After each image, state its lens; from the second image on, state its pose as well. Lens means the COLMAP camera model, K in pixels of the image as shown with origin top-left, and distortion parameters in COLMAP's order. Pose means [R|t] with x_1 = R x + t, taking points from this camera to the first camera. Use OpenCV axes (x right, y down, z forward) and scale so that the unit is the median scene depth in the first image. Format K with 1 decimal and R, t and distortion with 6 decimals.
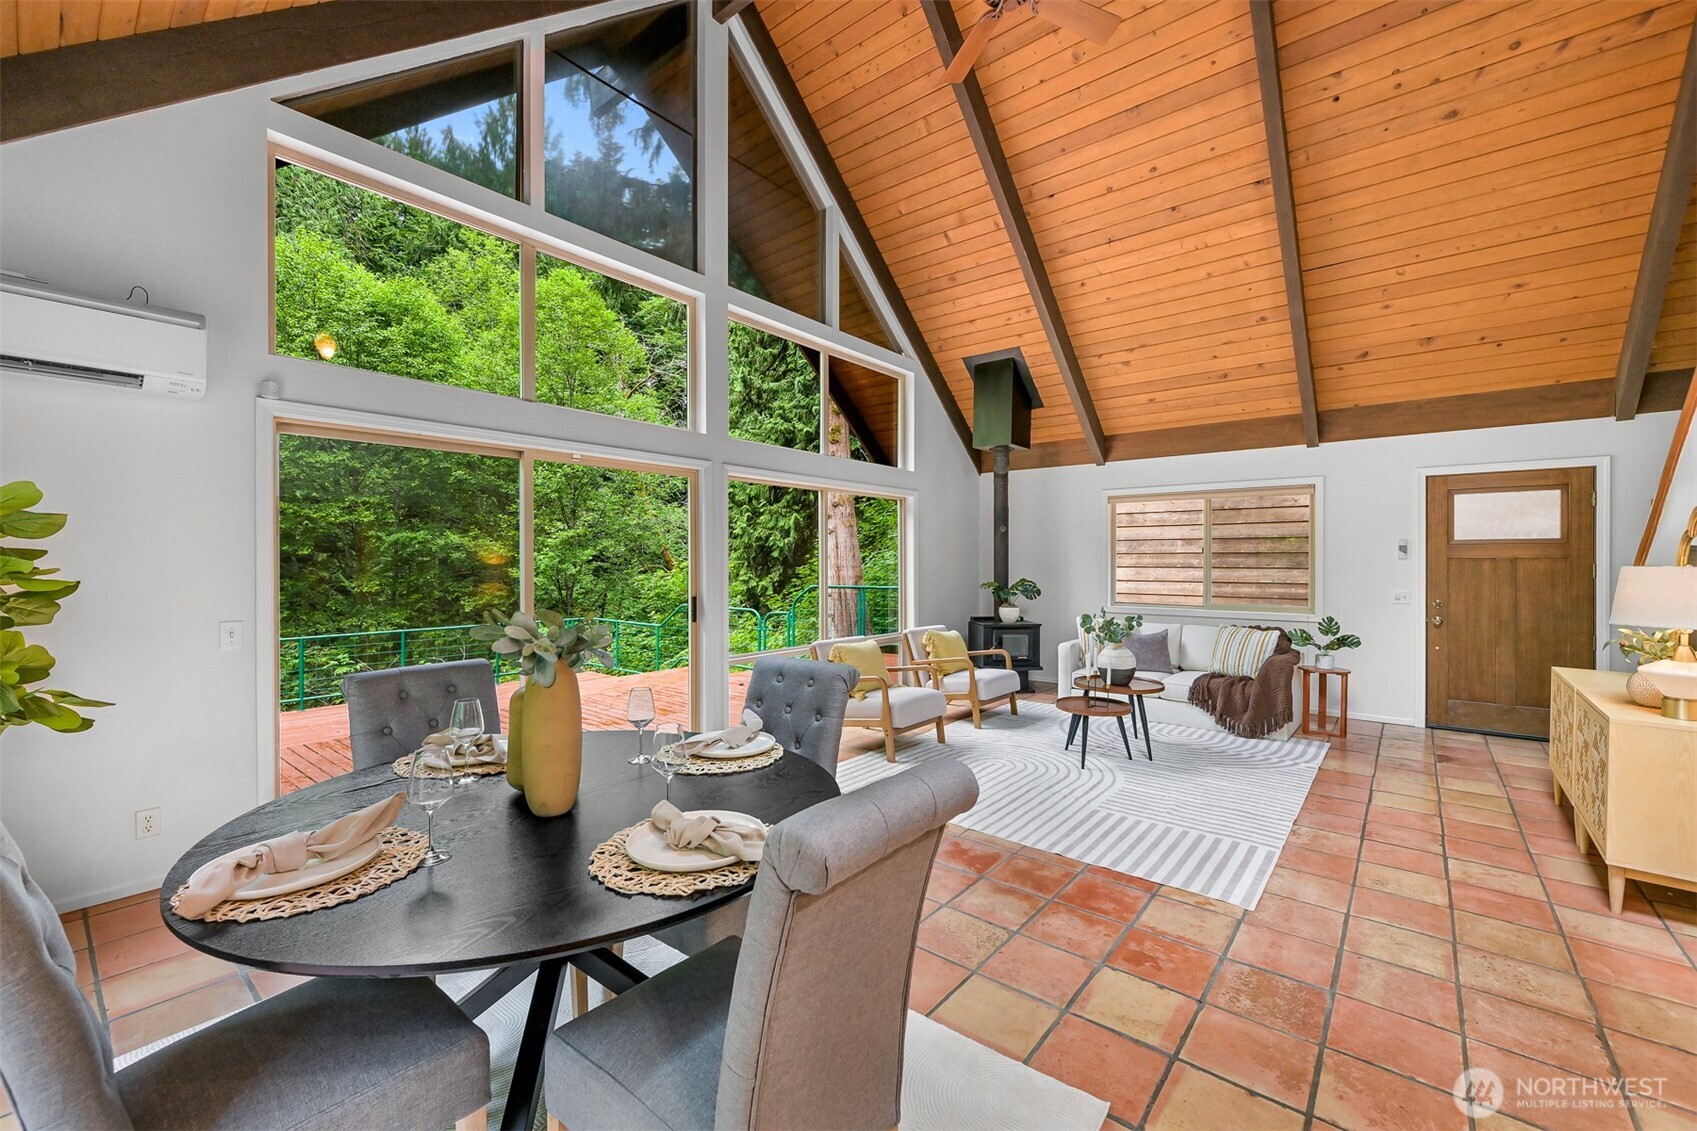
lens RADIAL K [[670.0, 0, 847.9], [0, 670.0, 555.0], [0, 0, 1]] dist [-0.001621, -0.000137]
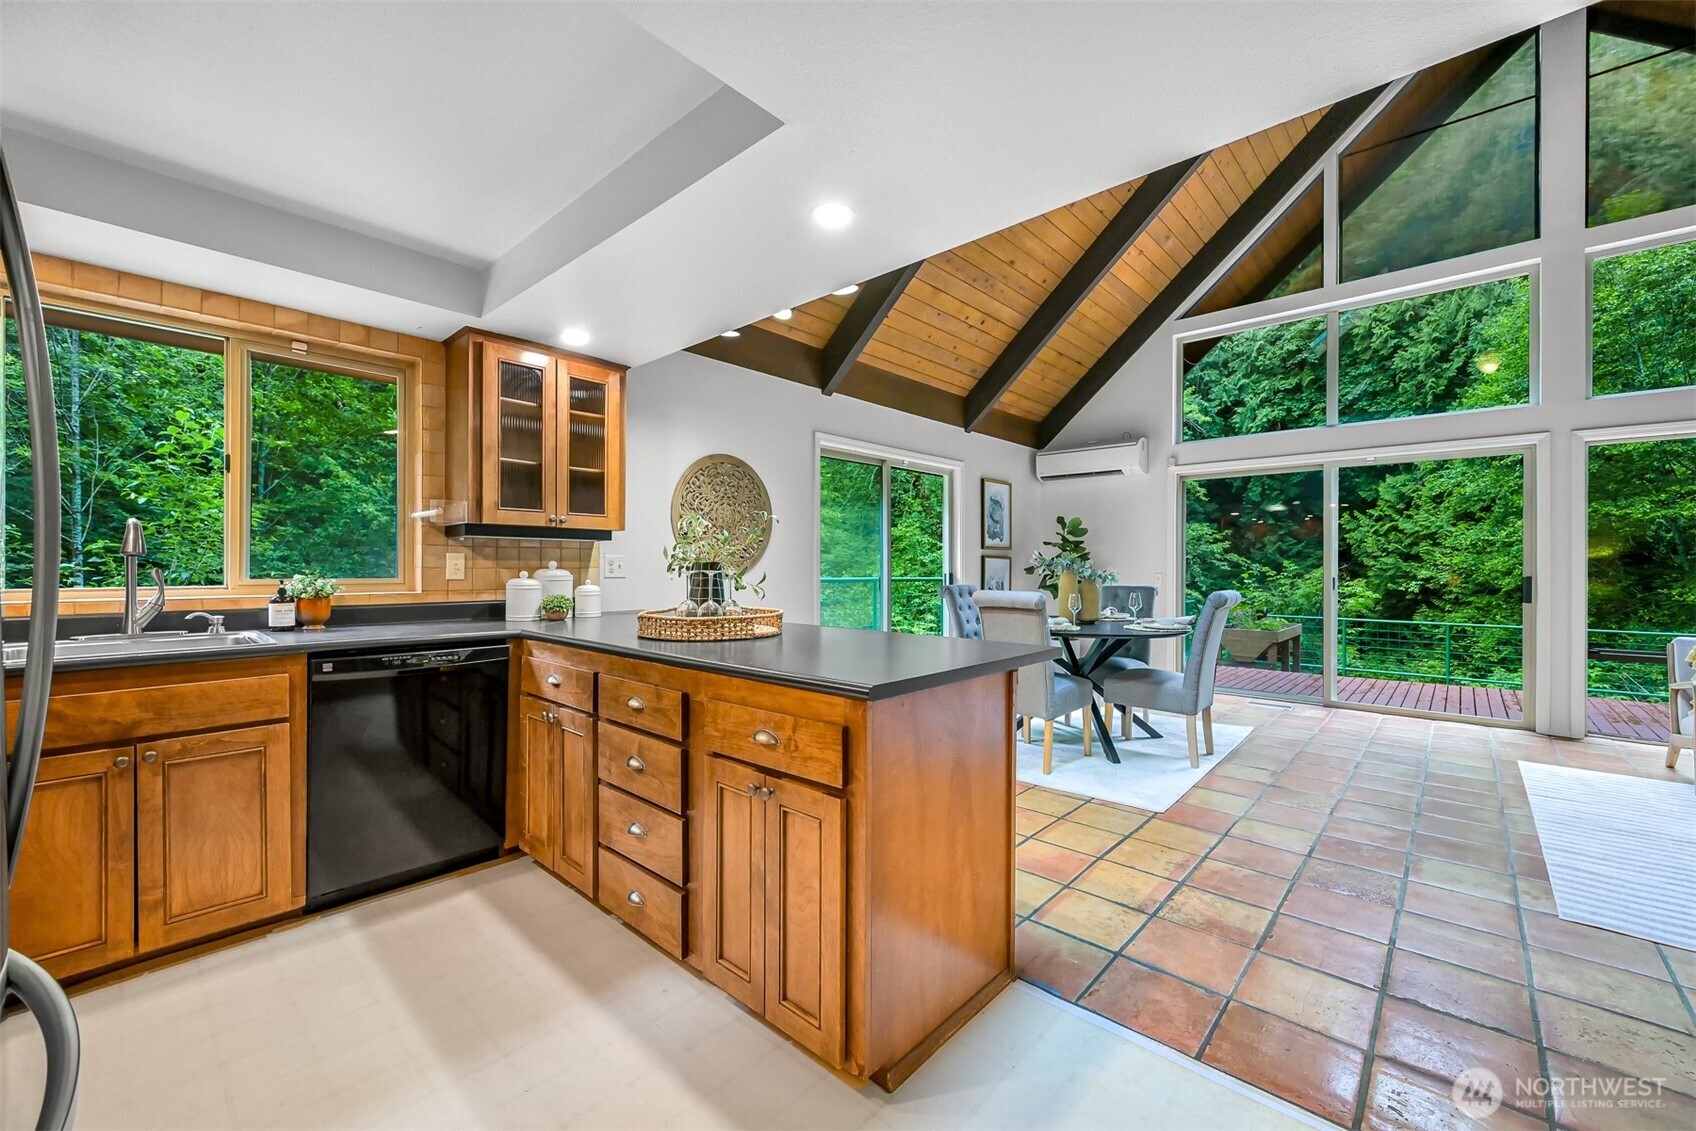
lens RADIAL K [[676.8, 0, 853.3], [0, 676.8, 567.2], [0, 0, 1]] dist [-0.001201, -0.000145]
pose [[-0.034628, -0.000157, -0.999400, 0.977480], [0.004223, 0.999991, -0.000303, 0.054051], [0.999391, -0.004231, -0.034627, 0.086568]]
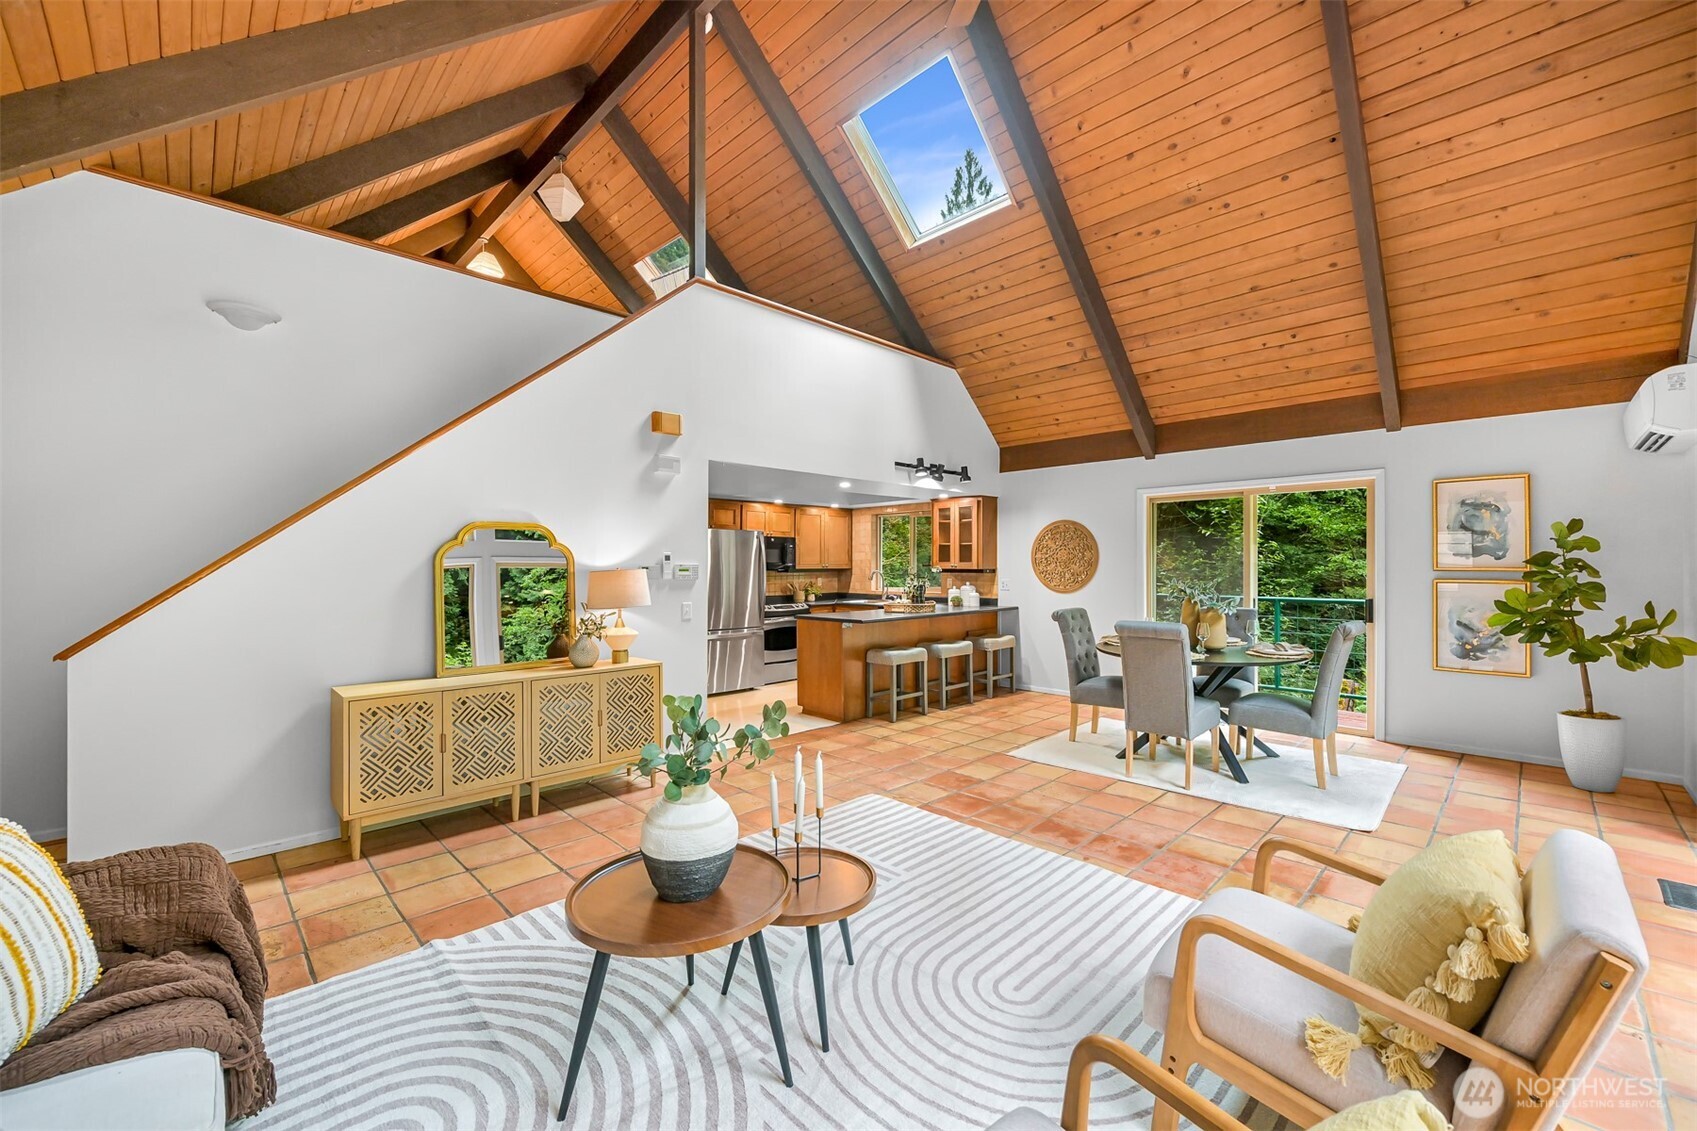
lens RADIAL K [[683.0, 0, 857.2], [0, 683.0, 564.2], [0, 0, 1]] dist [-0.001784, -0.000017]
pose [[-0.995892, 0.001021, 0.090548, 0.321257], [0.000247, 0.999963, -0.008555, 0.010473], [-0.090554, -0.008498, -0.995855, 1.683138]]
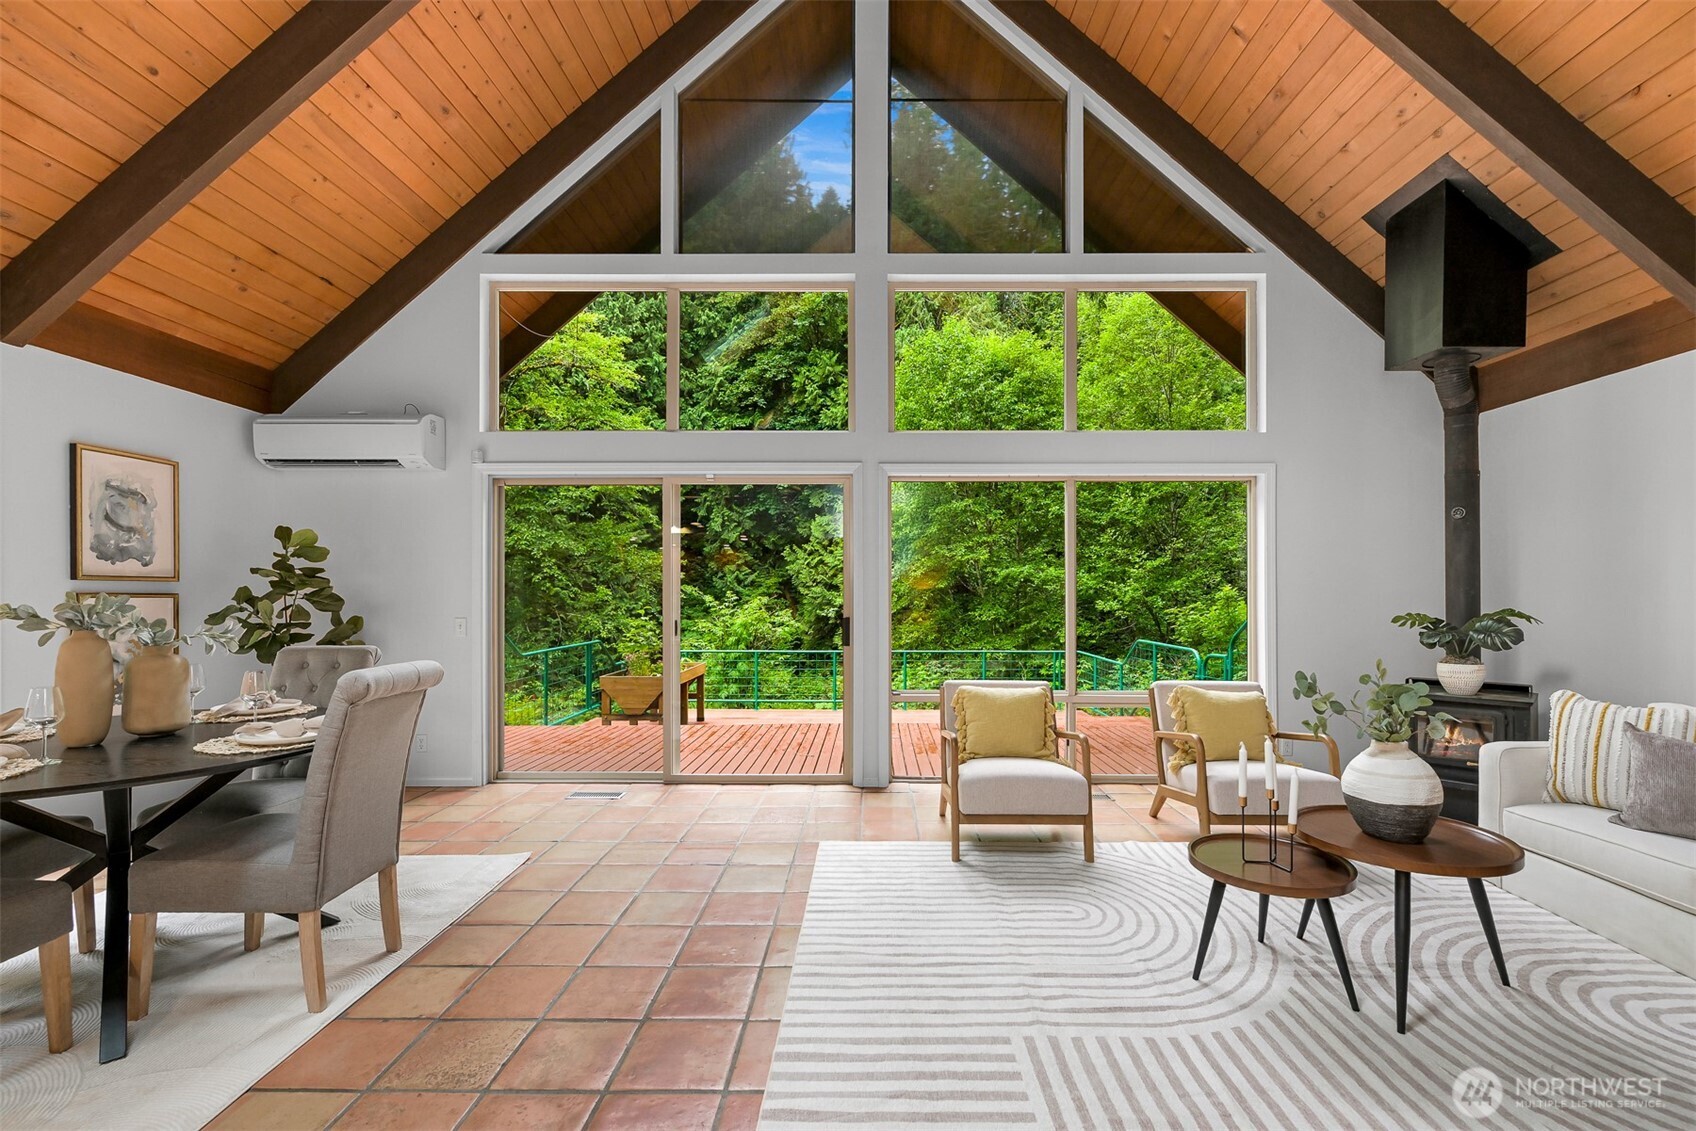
lens RADIAL K [[720.4, 0, 869.6], [0, 720.4, 594.4], [0, 0, 1]] dist [-0.000224, -0.000549]
pose [[0.639076, -0.002099, -0.769141, 0.666703], [0.007225, 0.999969, 0.003274, 0.033780], [0.769110, -0.007649, 0.639071, 0.520271]]
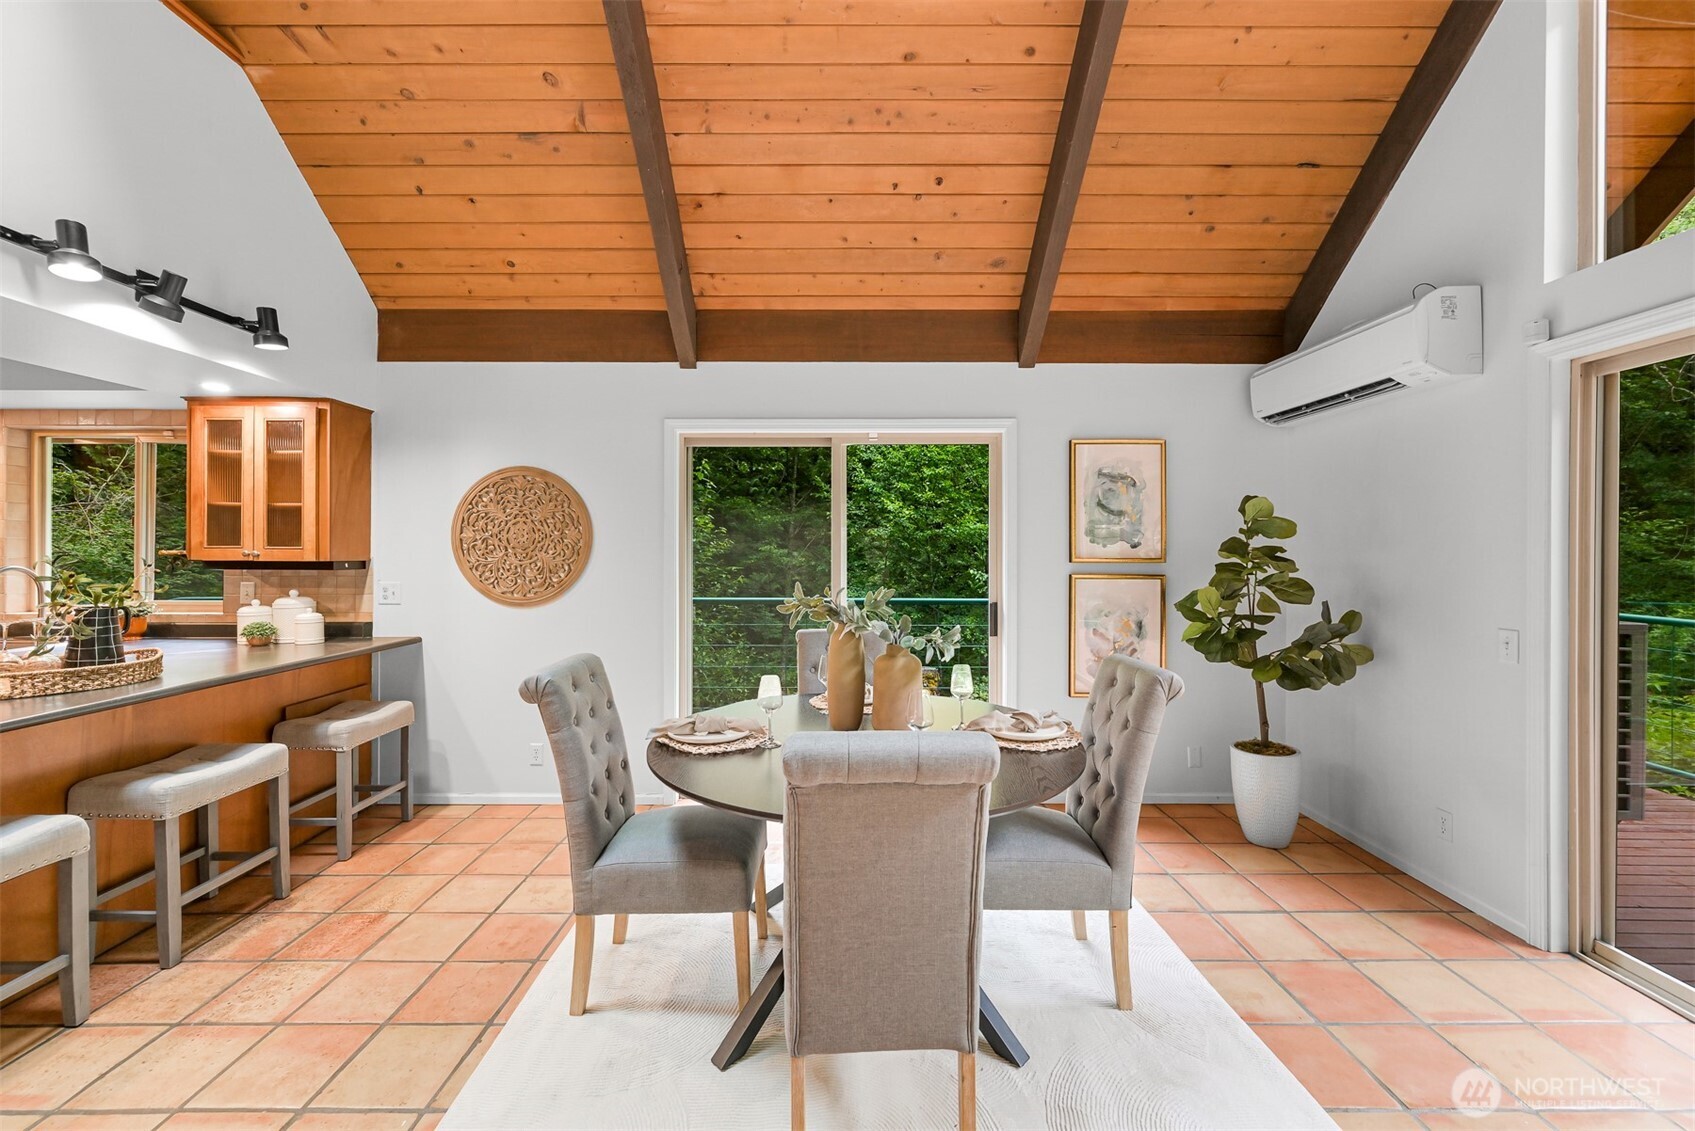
lens RADIAL K [[669.2, 0, 846.9], [0, 669.2, 555.0], [0, 0, 1]] dist [-0.001621, -0.000137]
pose [[-0.762907, -0.000175, -0.646508, 0.195720], [0.002186, 0.999994, -0.002850, 0.003706], [0.646505, -0.003588, -0.762902, 0.832327]]
